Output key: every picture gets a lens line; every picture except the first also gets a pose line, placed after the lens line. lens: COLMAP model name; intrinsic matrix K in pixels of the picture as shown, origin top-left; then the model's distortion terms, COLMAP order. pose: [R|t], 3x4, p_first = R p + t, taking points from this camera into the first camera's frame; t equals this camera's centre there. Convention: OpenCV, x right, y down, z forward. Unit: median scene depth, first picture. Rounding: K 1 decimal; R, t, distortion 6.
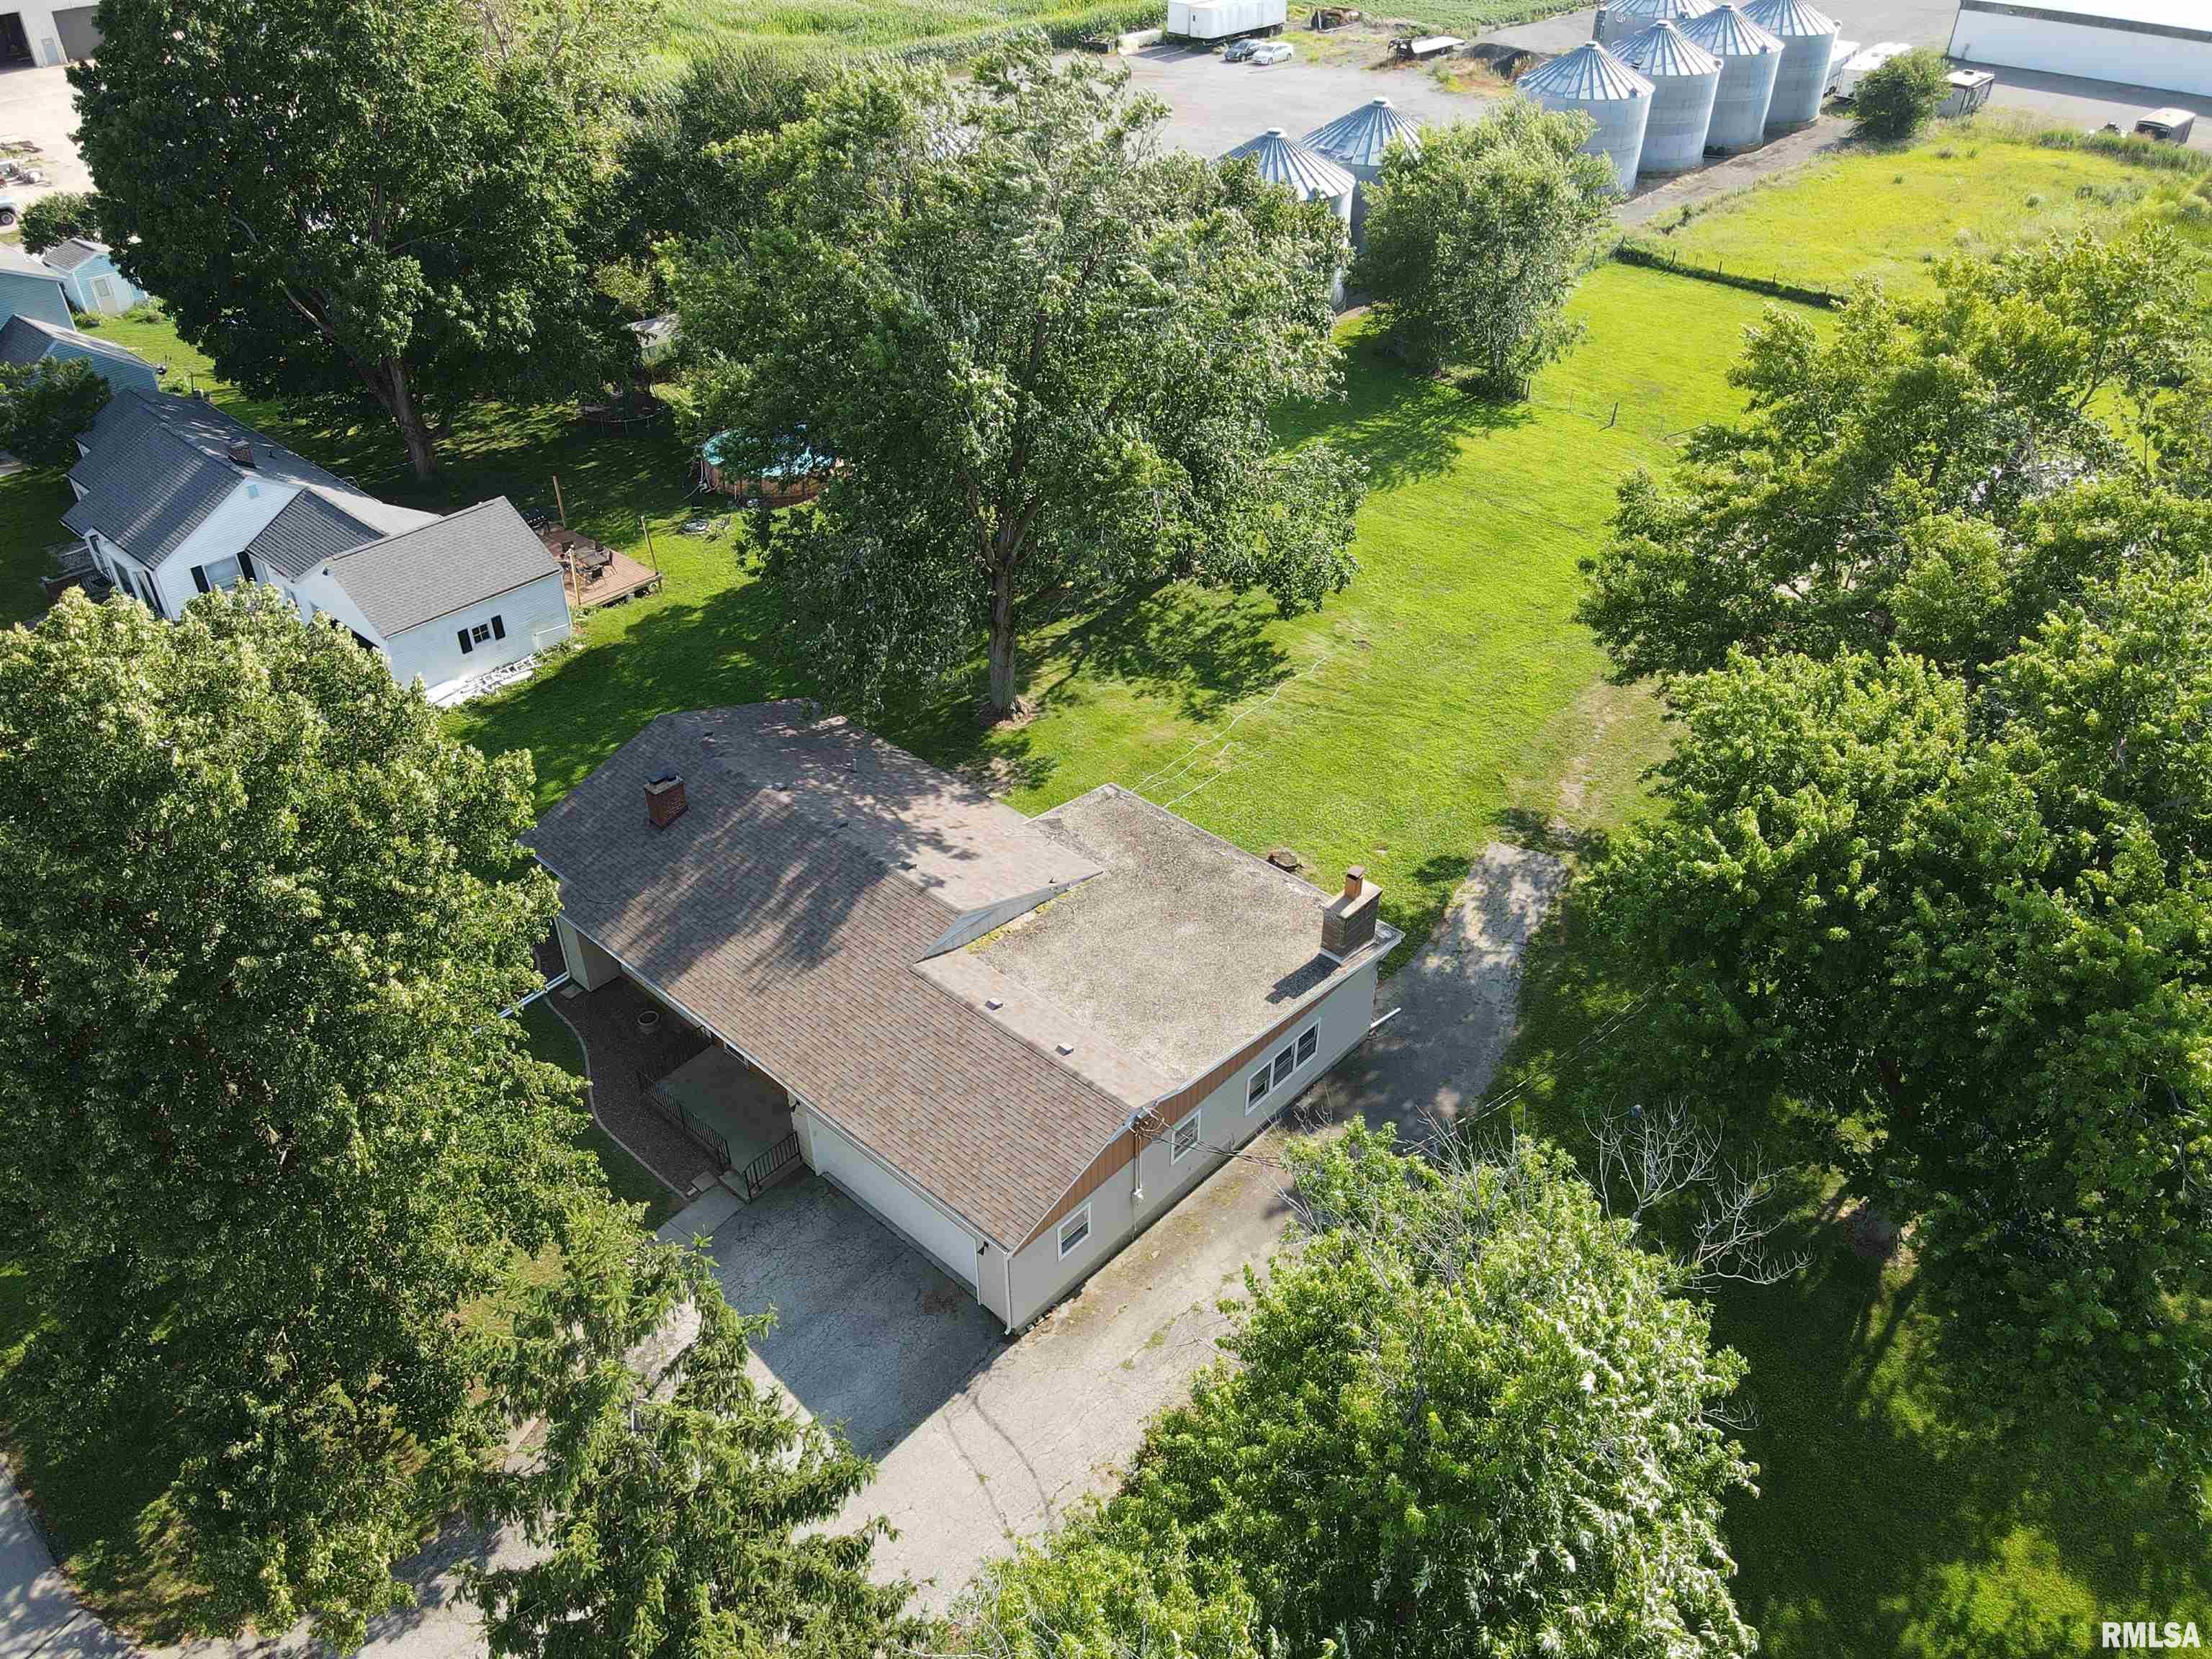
lens RADIAL K [[1630.6, 0, 1109.1], [0, 1630.6, 802.6], [0, 0, 1]] dist [0.011902, 0.003964]
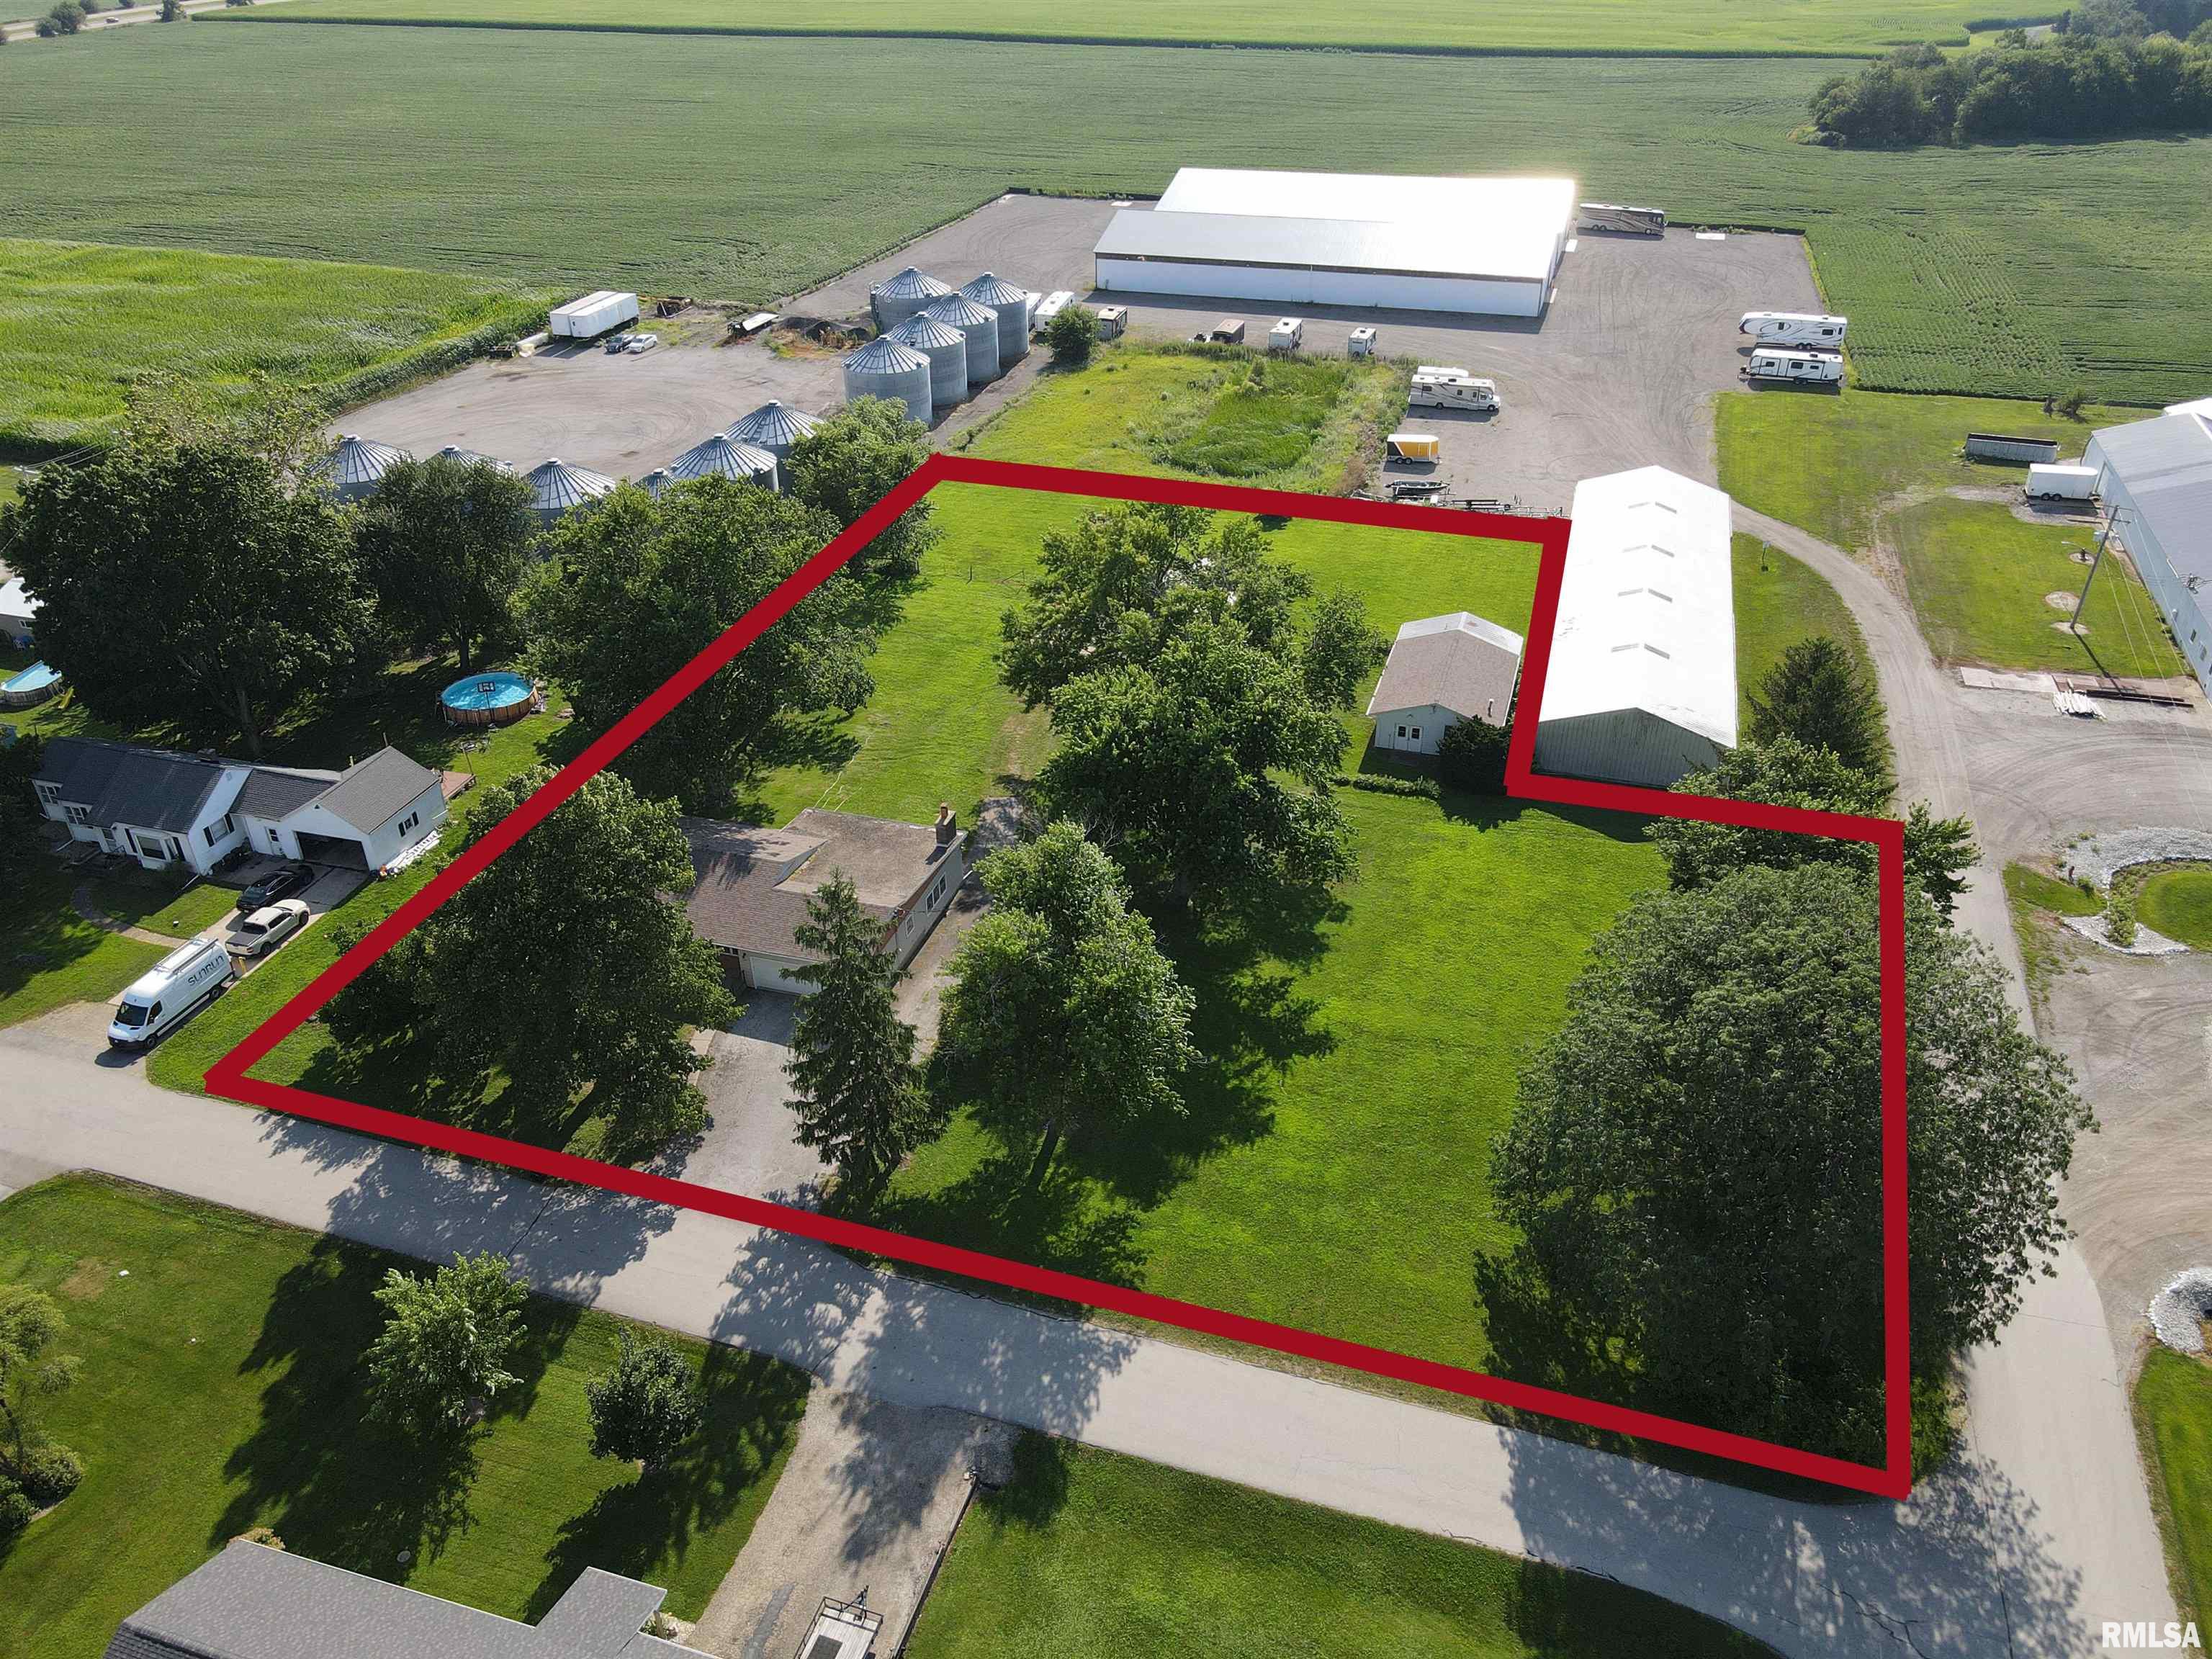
lens RADIAL K [[1627.1, 0, 1106.0], [0, 1627.1, 829.5], [0, 0, 1]] dist [0.001779, 0.010548]
pose [[0.903180, -0.235015, 0.359213, -0.216972], [0.258052, 0.965984, -0.016833, 0.078645], [-0.343038, 0.107899, 0.933104, -0.554758]]
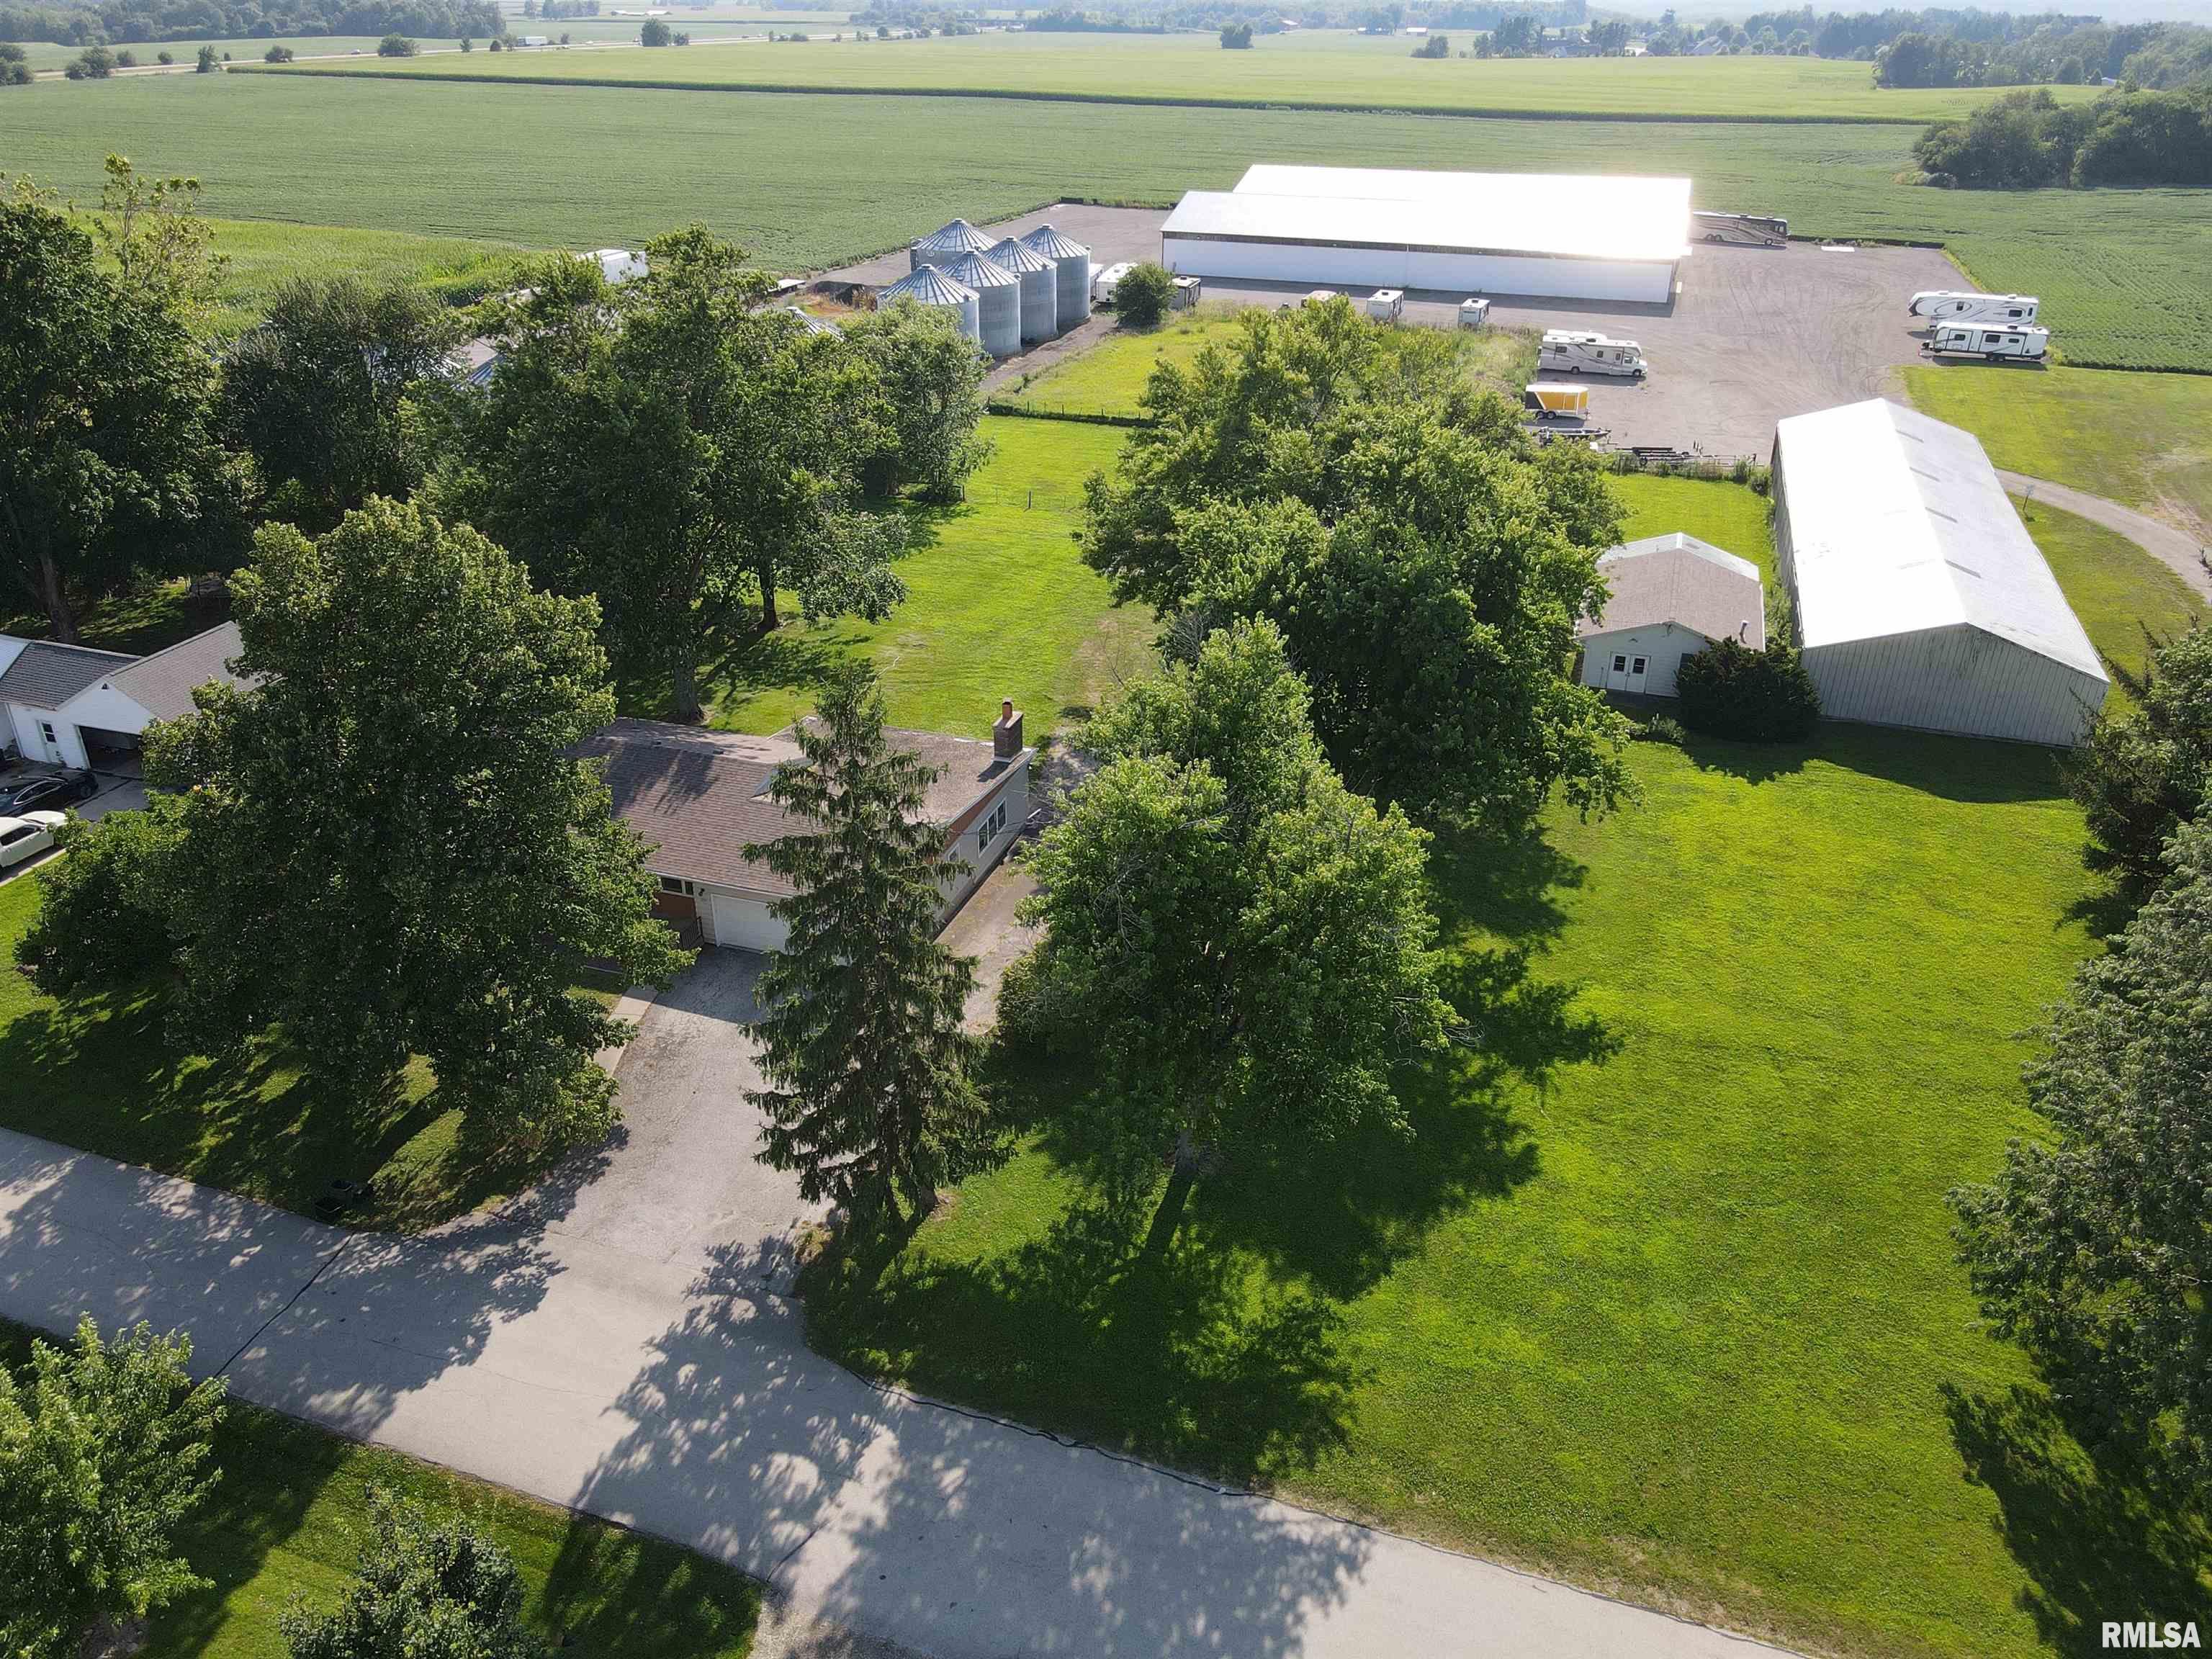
lens RADIAL K [[1630.6, 0, 1109.1], [0, 1630.6, 802.6], [0, 0, 1]] dist [0.011902, 0.003964]
pose [[0.910848, -0.177902, 0.372434, -0.167393], [0.231070, 0.967471, -0.102984, 0.147868], [-0.341999, 0.179861, 0.922327, -0.217360]]
